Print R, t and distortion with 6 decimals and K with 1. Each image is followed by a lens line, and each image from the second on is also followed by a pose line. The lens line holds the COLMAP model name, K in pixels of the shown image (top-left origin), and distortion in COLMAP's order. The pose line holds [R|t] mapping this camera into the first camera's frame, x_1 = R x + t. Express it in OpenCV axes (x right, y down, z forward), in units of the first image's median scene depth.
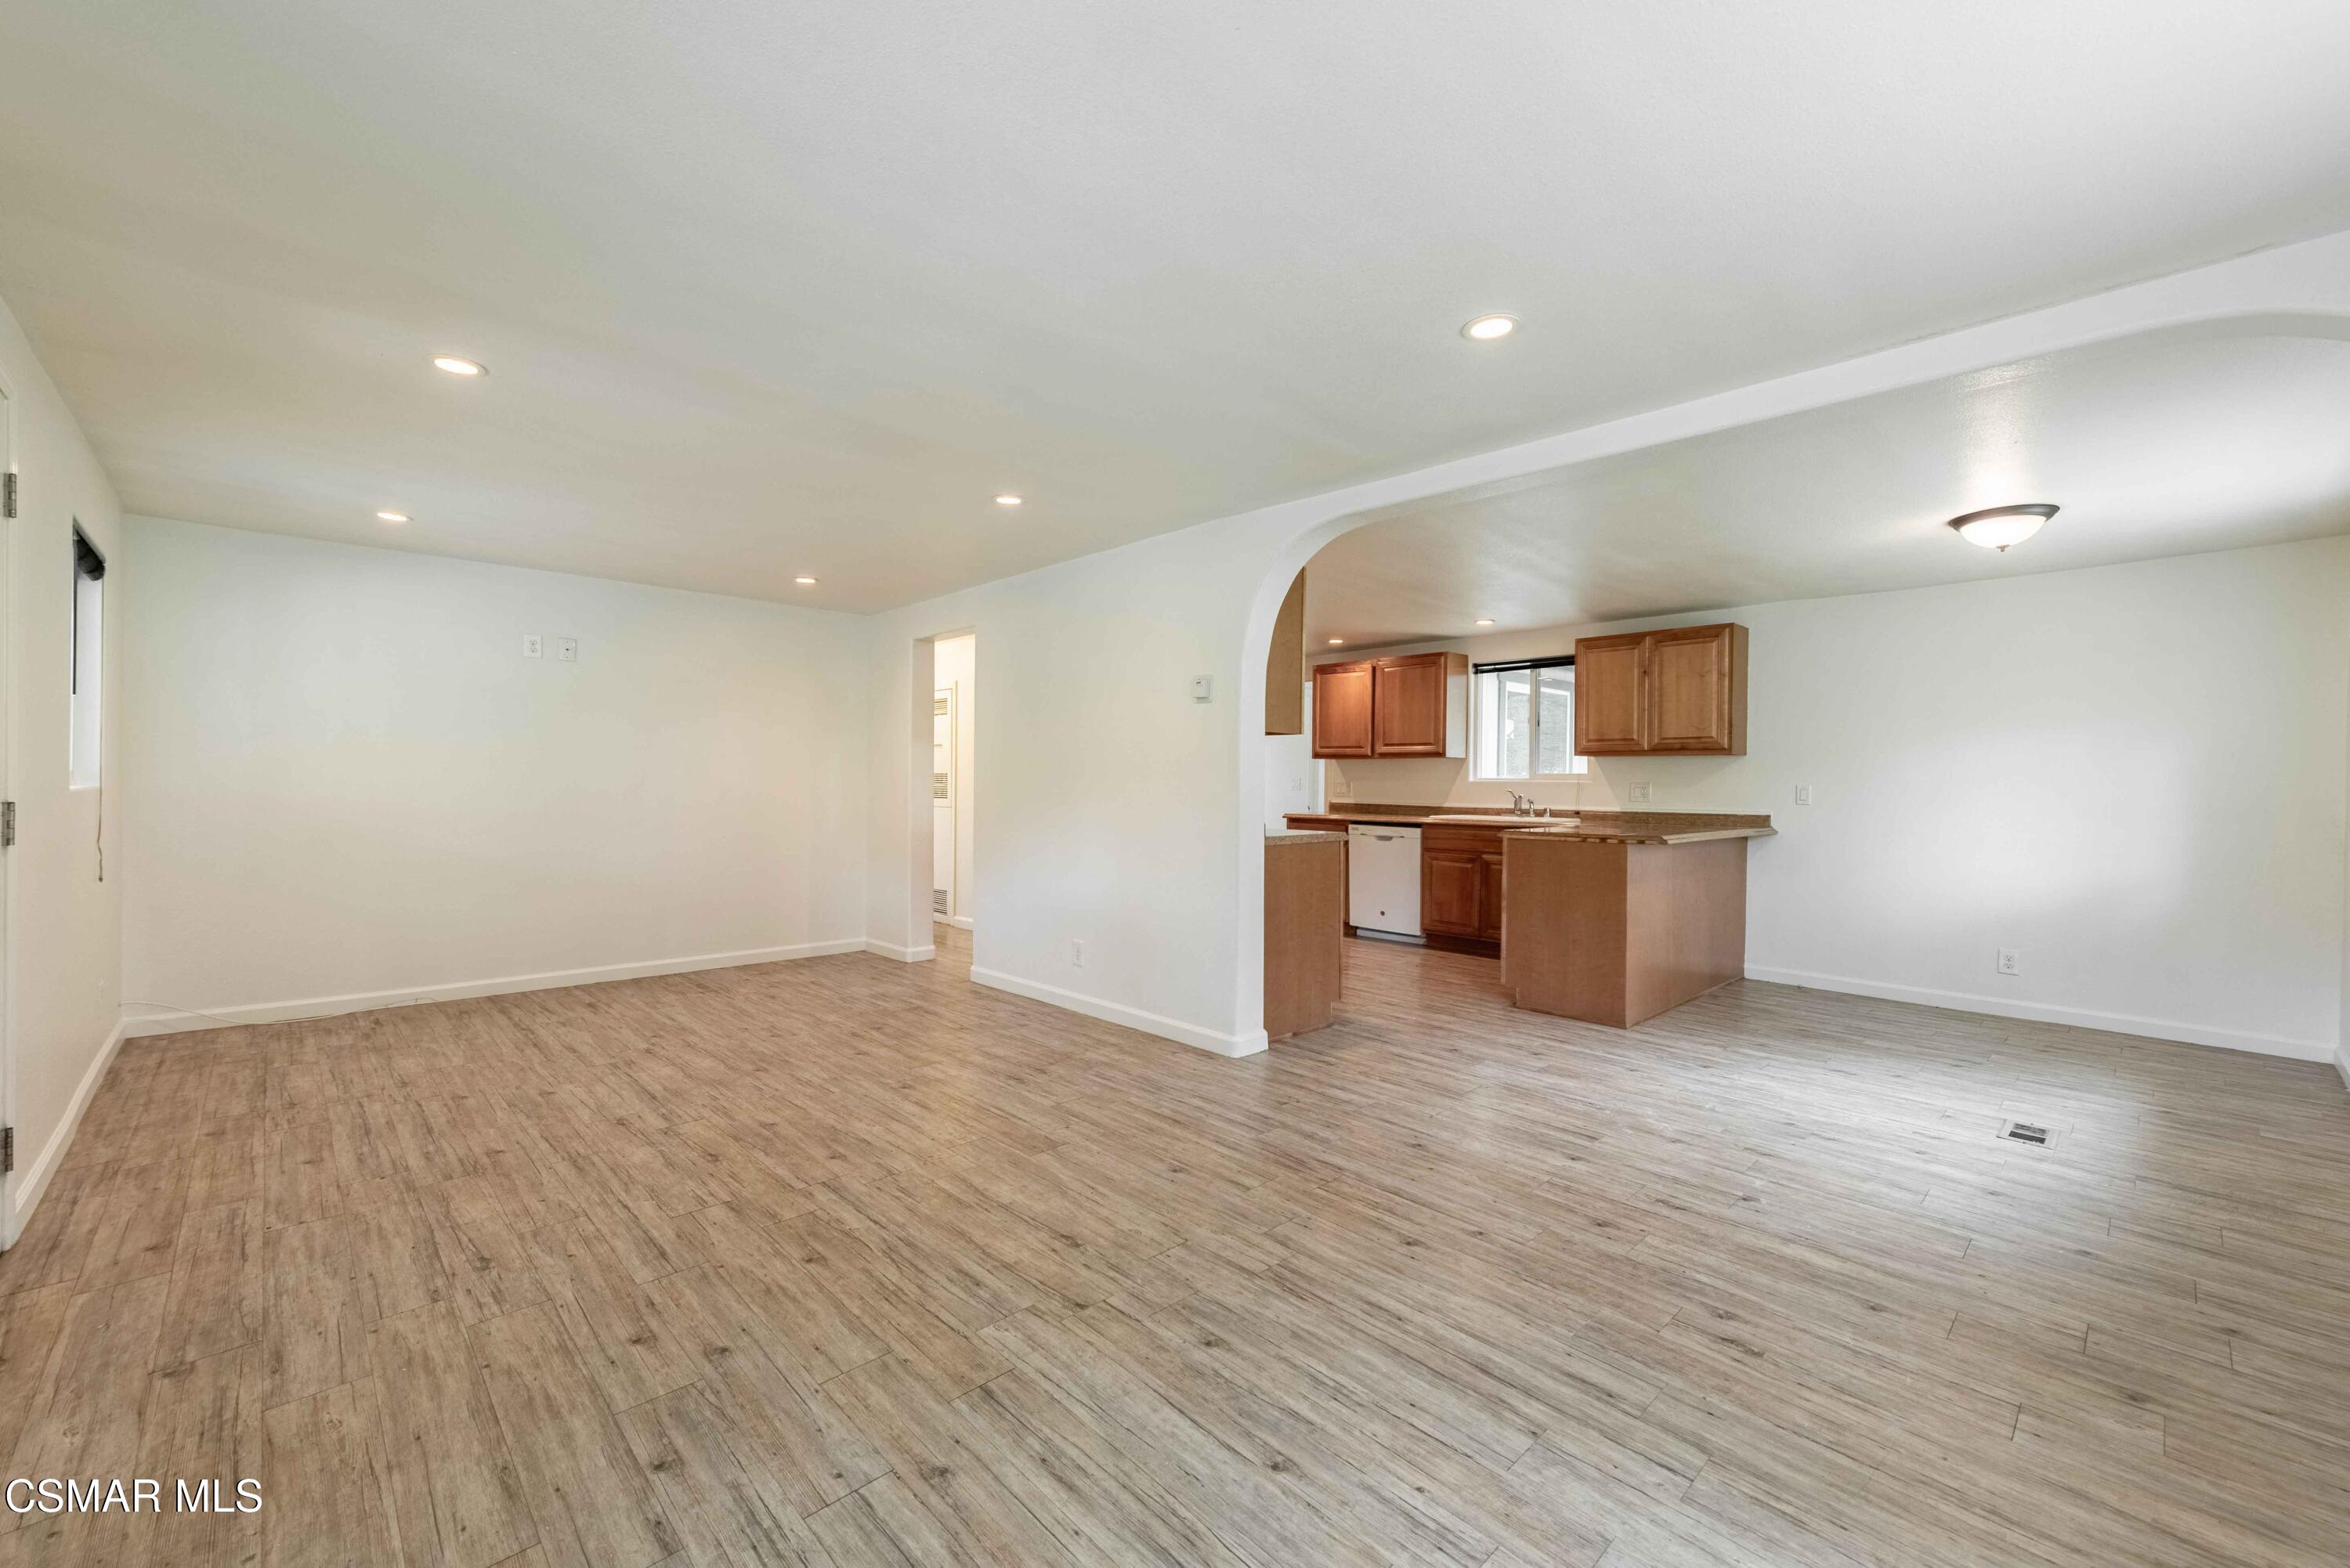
lens RADIAL K [[955.7, 0, 1181.9], [0, 955.7, 814.5], [0, 0, 1]] dist [0.000508, 0.000454]
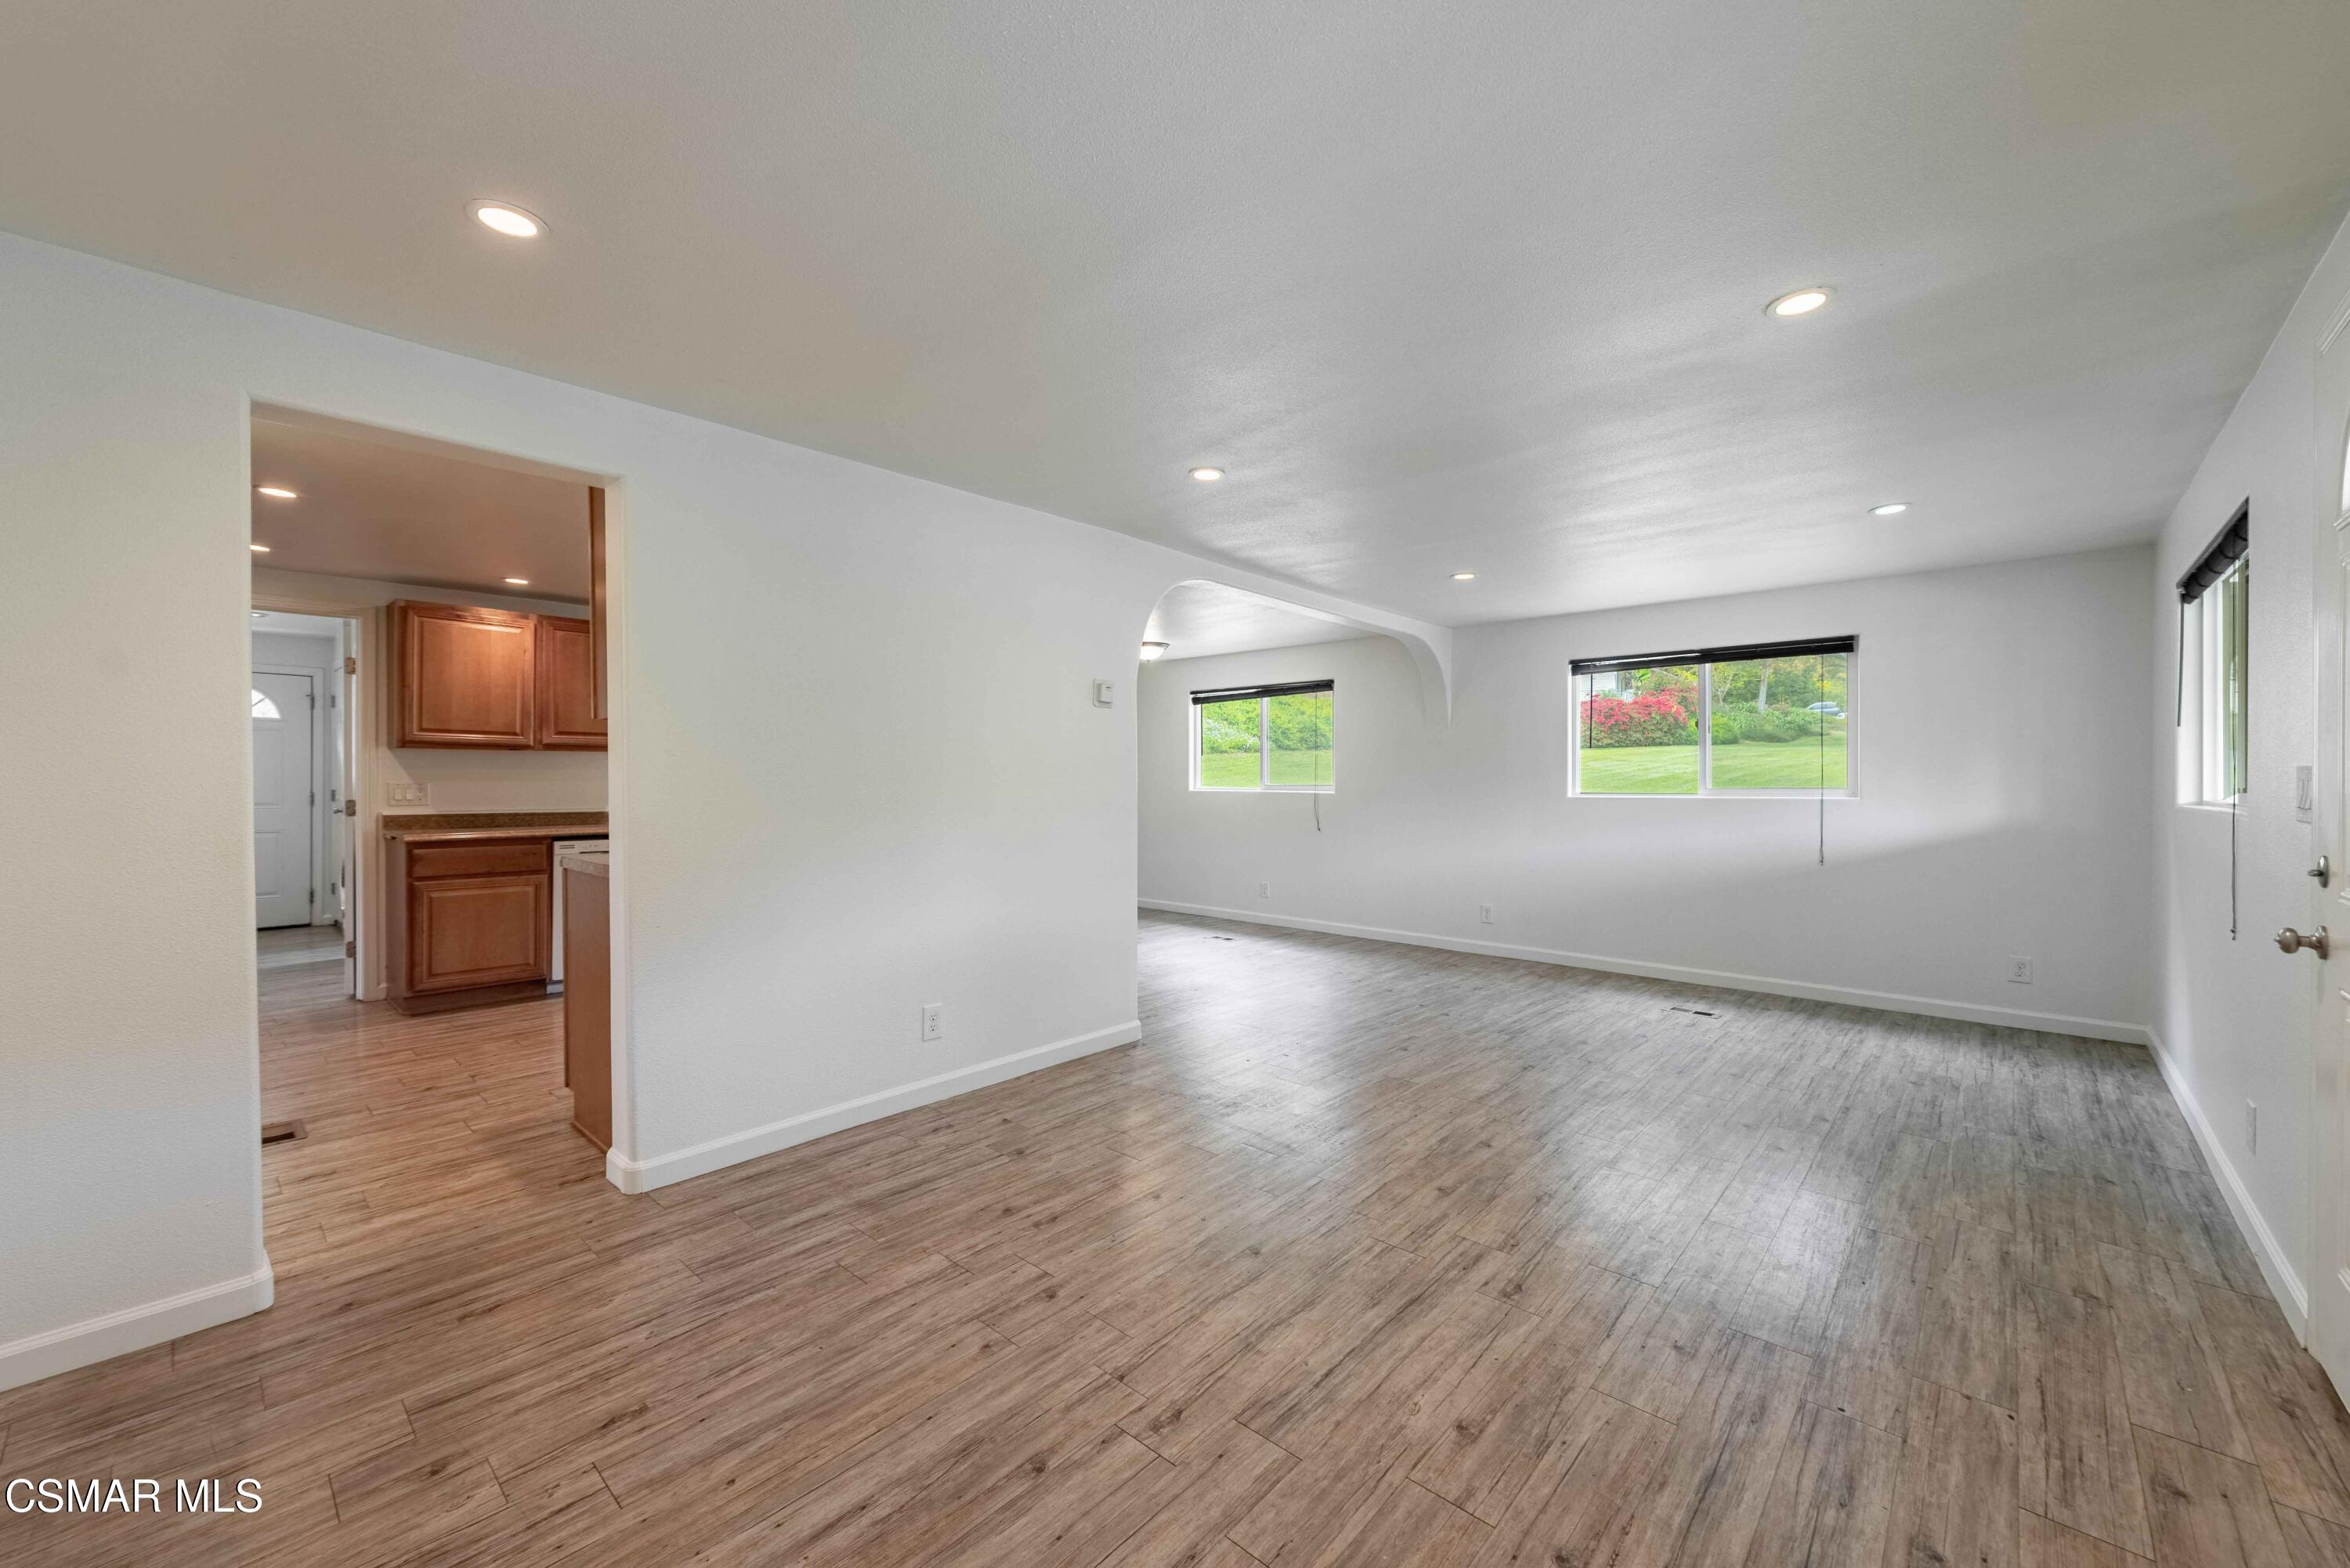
lens RADIAL K [[930.7, 0, 1175.0], [0, 930.7, 784.0], [0, 0, 1]] dist [0.014208, -0.000565]
pose [[-0.080126, -0.018317, 0.996616, -1.255357], [0.035034, 0.999162, 0.021181, -0.069802], [-0.996169, 0.036612, -0.079417, 1.302903]]
